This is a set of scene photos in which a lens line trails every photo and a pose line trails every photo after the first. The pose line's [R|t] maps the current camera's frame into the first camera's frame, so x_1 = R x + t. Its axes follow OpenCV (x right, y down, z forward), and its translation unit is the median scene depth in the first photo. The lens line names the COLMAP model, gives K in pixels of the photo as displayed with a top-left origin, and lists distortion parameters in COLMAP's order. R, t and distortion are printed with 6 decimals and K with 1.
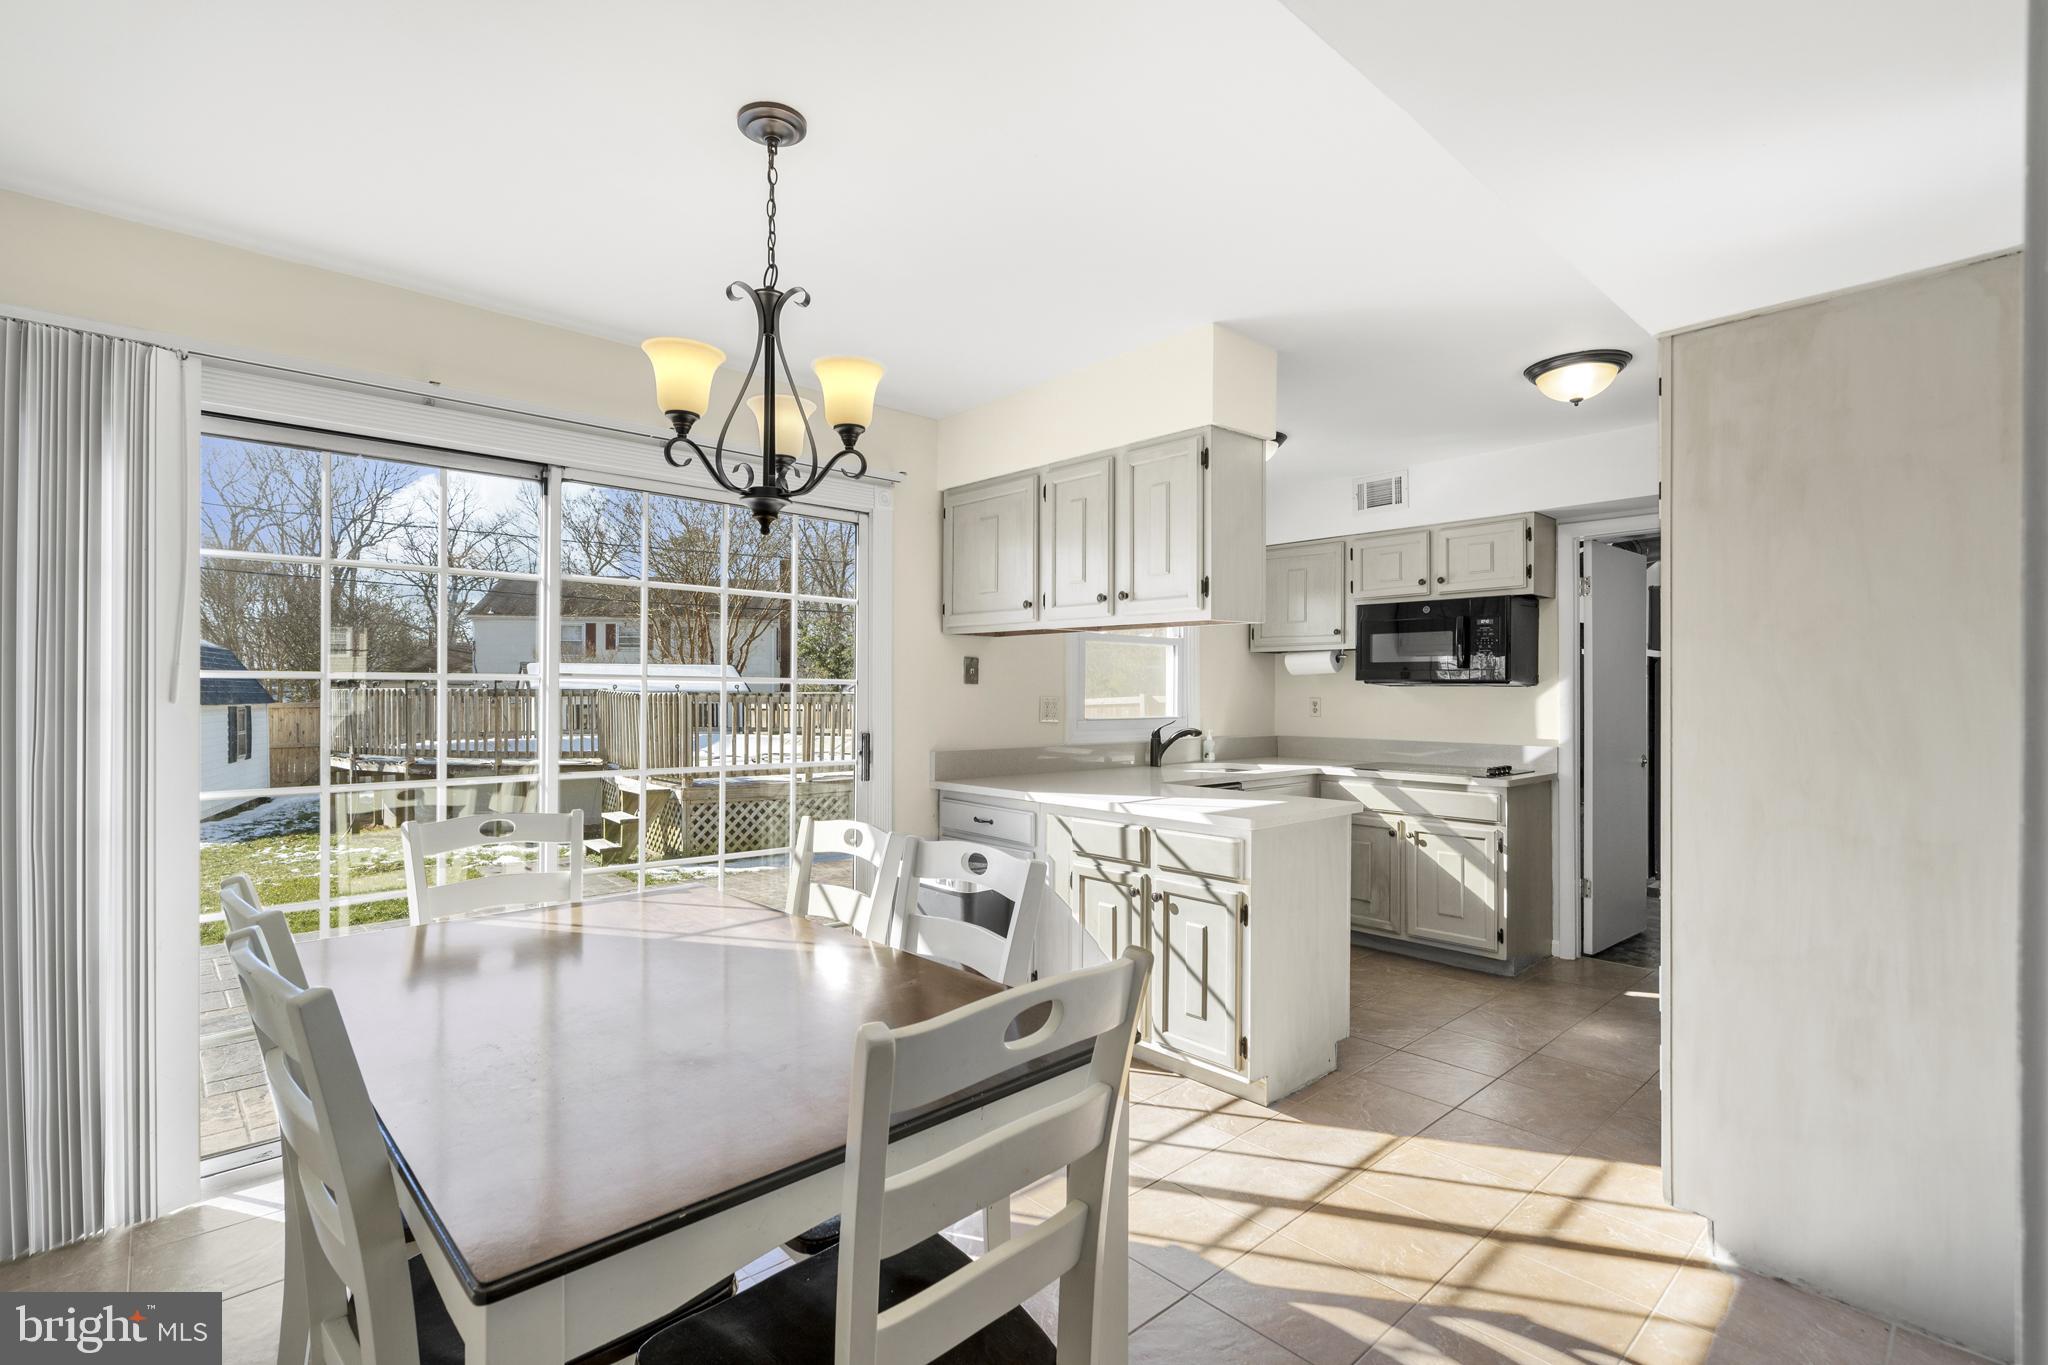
lens RADIAL K [[934.2, 0, 1019.0], [0, 934.2, 695.9], [0, 0, 1]] dist [0.003864, 0.000198]
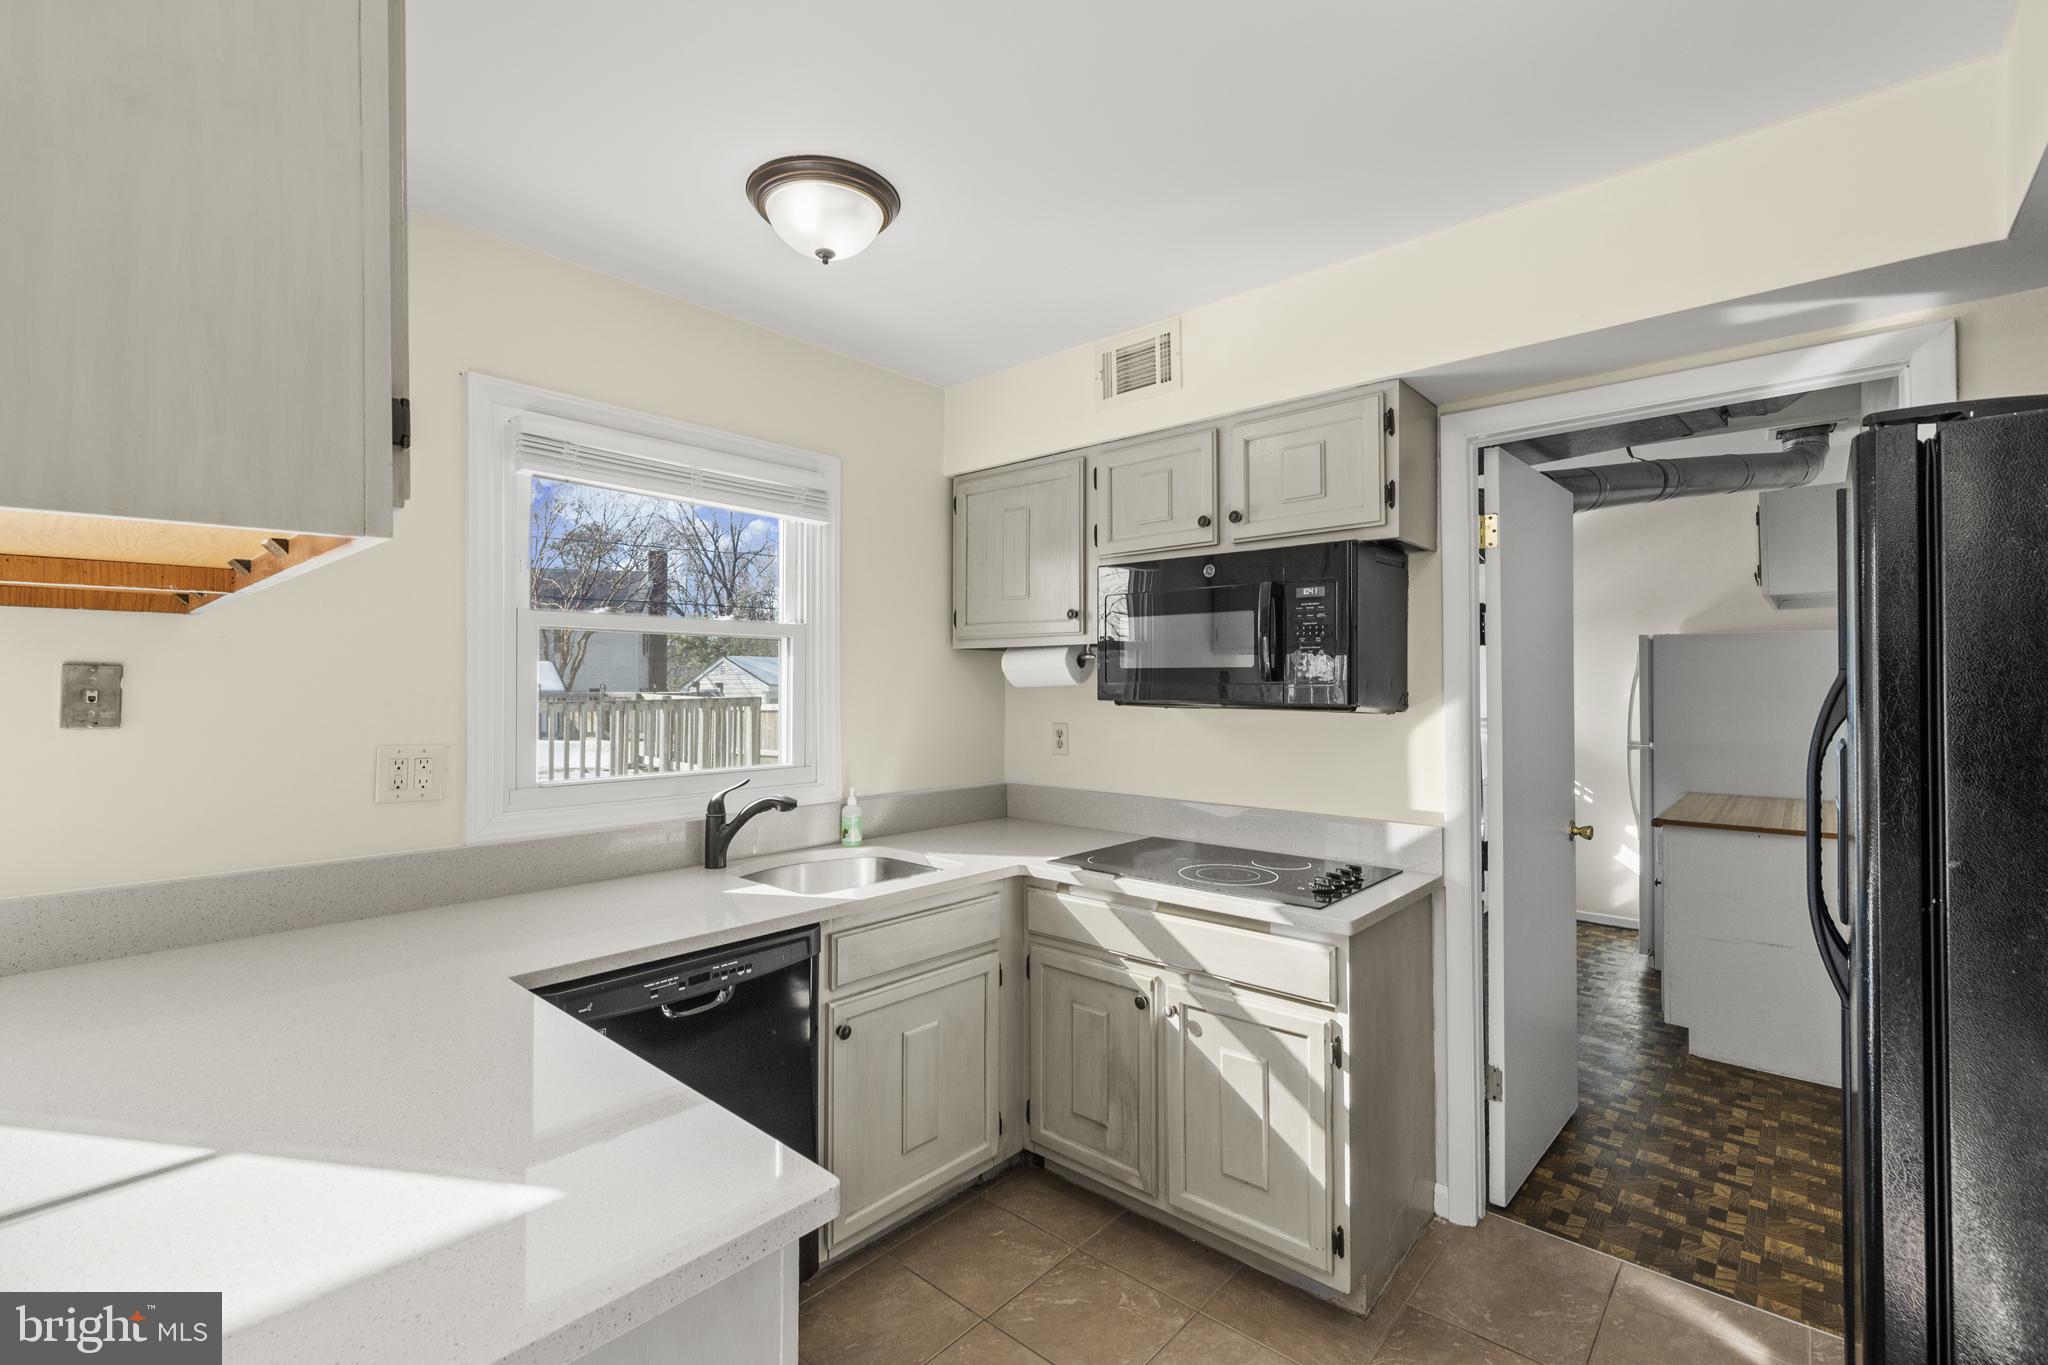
lens RADIAL K [[883.8, 0, 1024.0], [0, 883.8, 682.5], [0, 0, 1]] dist [-0.000624, -0.000069]
pose [[0.994913, -0.003059, 0.100687, 0.281416], [0.003843, 0.999964, -0.007591, -0.024965], [-0.100660, 0.007939, 0.994889, 0.511362]]
